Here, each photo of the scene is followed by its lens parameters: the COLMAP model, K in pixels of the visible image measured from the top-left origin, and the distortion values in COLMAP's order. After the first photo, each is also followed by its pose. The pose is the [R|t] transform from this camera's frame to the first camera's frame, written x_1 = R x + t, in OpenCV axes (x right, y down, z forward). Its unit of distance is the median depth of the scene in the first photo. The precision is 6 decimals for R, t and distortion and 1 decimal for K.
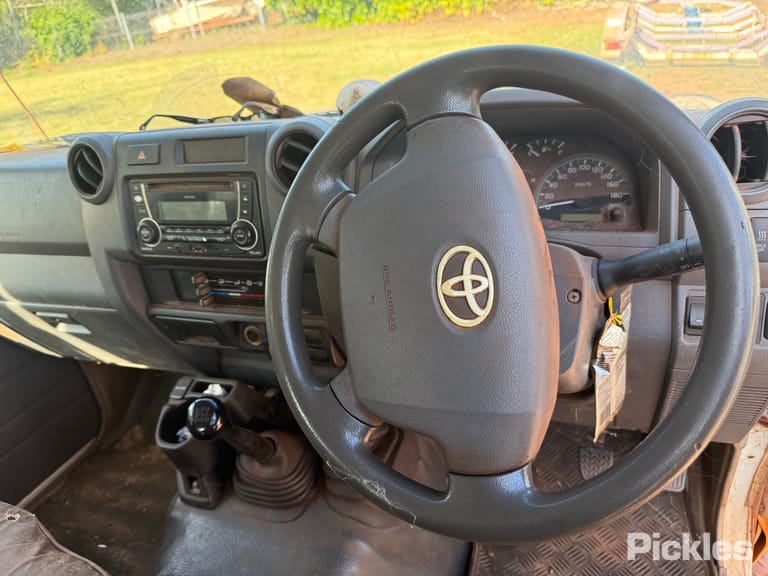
lens RADIAL K [[571.9, 0, 384.0], [0, 571.9, 288.0], [0, 0, 1]] dist [0.005444, 0.004092]
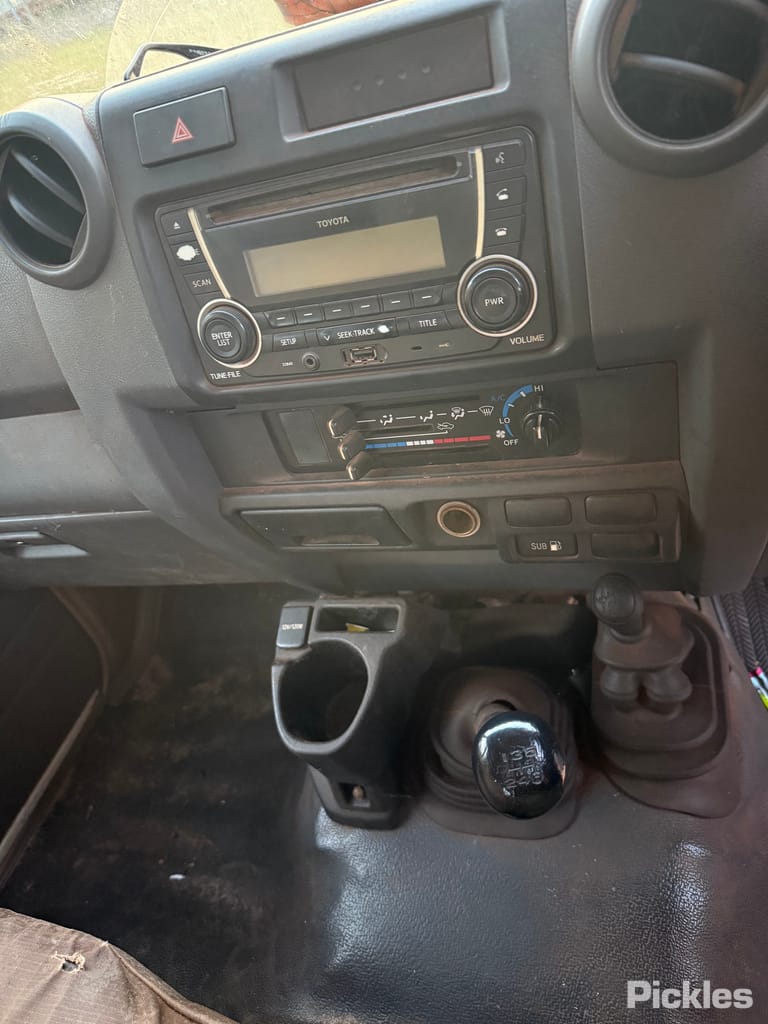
lens RADIAL K [[731.1, 0, 384.0], [0, 731.1, 512.0], [0, 0, 1]] dist [0.049641, -0.058002]
pose [[0.984825, -0.172963, 0.014250, -0.319291], [0.166734, 0.965741, 0.198855, -0.058345], [-0.048156, -0.193461, 0.979925, 0.435400]]
